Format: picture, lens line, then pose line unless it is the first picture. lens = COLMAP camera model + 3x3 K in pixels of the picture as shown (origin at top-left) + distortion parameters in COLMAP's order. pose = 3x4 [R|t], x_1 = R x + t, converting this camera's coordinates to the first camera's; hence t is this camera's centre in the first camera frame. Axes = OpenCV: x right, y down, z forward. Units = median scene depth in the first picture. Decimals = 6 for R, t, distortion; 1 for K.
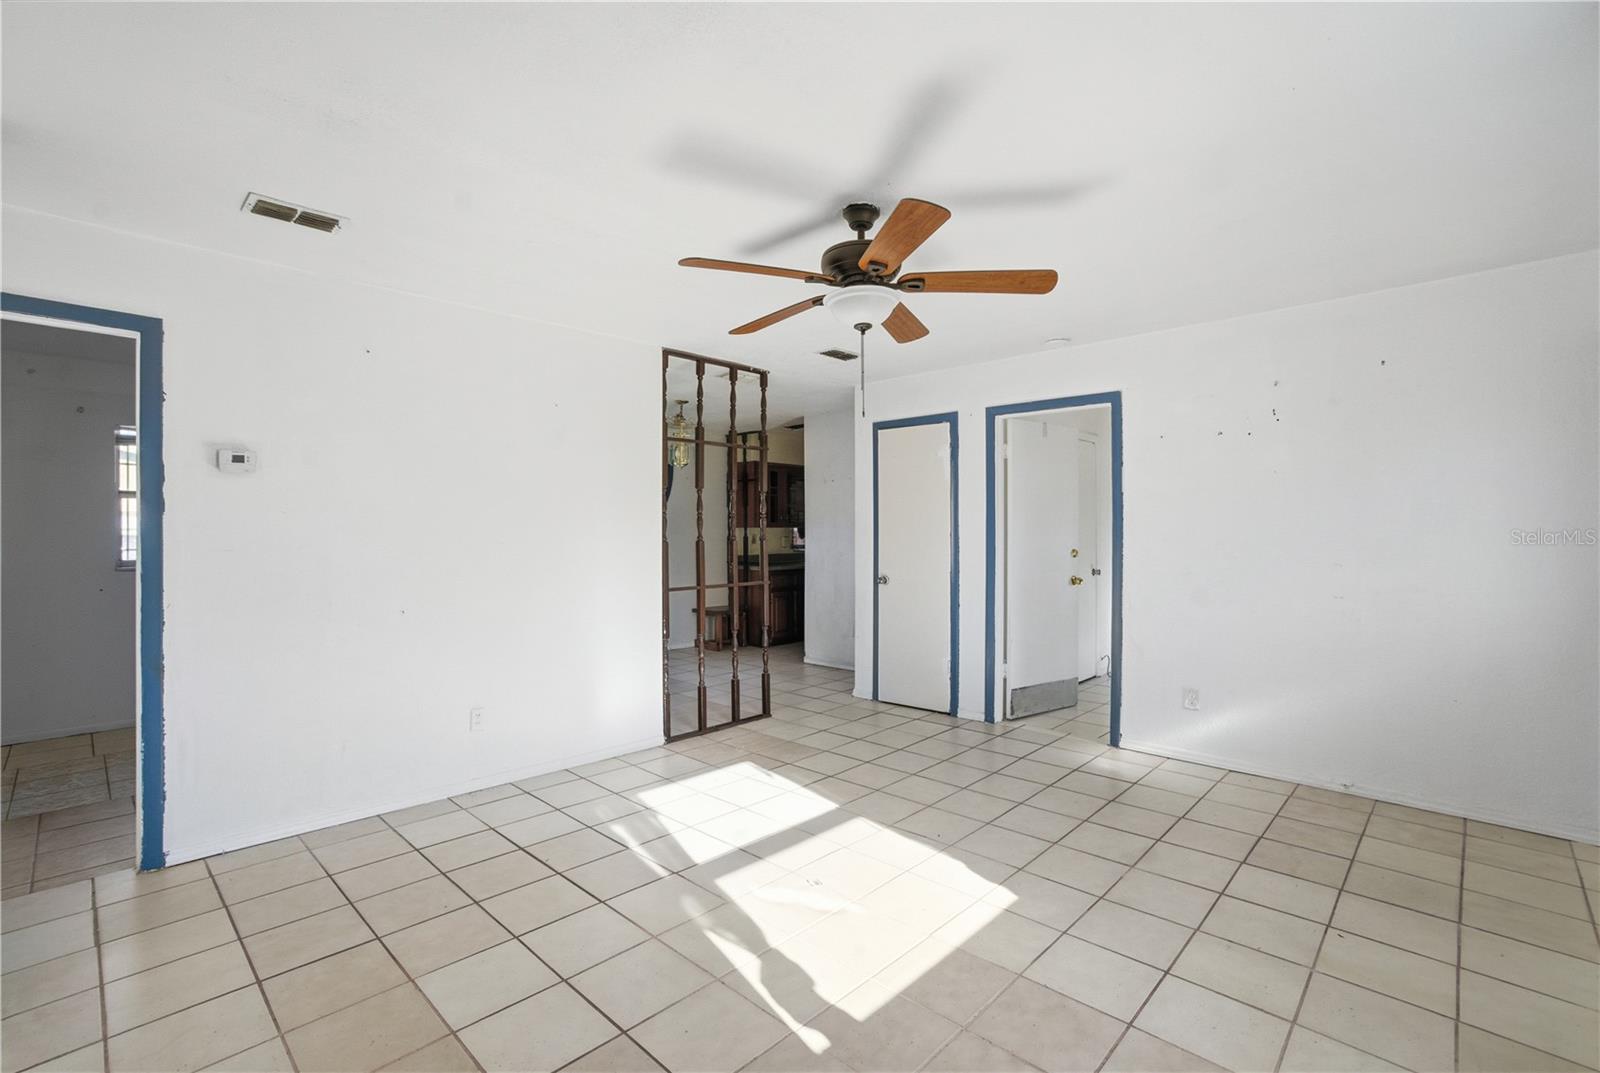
lens RADIAL K [[704.8, 0, 794.1], [0, 704.8, 540.5], [0, 0, 1]] dist [-0.042158, 0.000493]
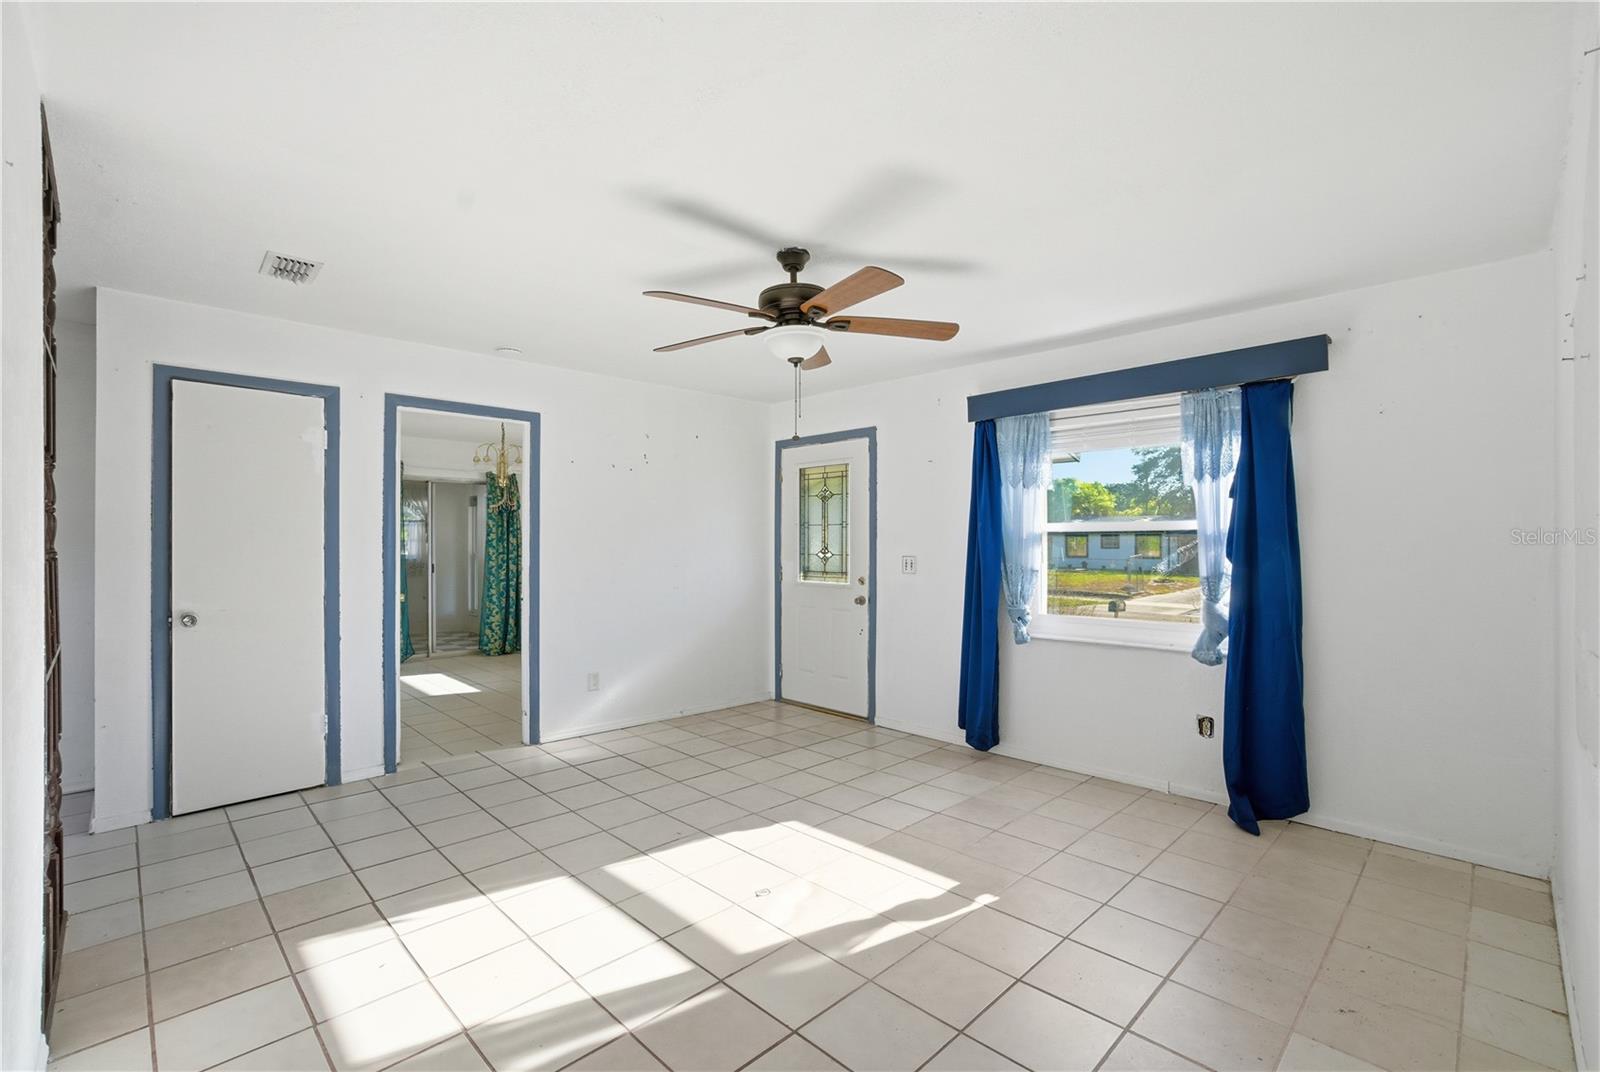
lens RADIAL K [[704.8, 0, 794.1], [0, 704.8, 540.0], [0, 0, 1]] dist [-0.042158, 0.000493]
pose [[0.031672, 0.007630, 0.999469, -0.794958], [0.012128, 0.999894, -0.008018, -0.005728], [-0.999425, 0.012375, 0.031577, 0.750307]]
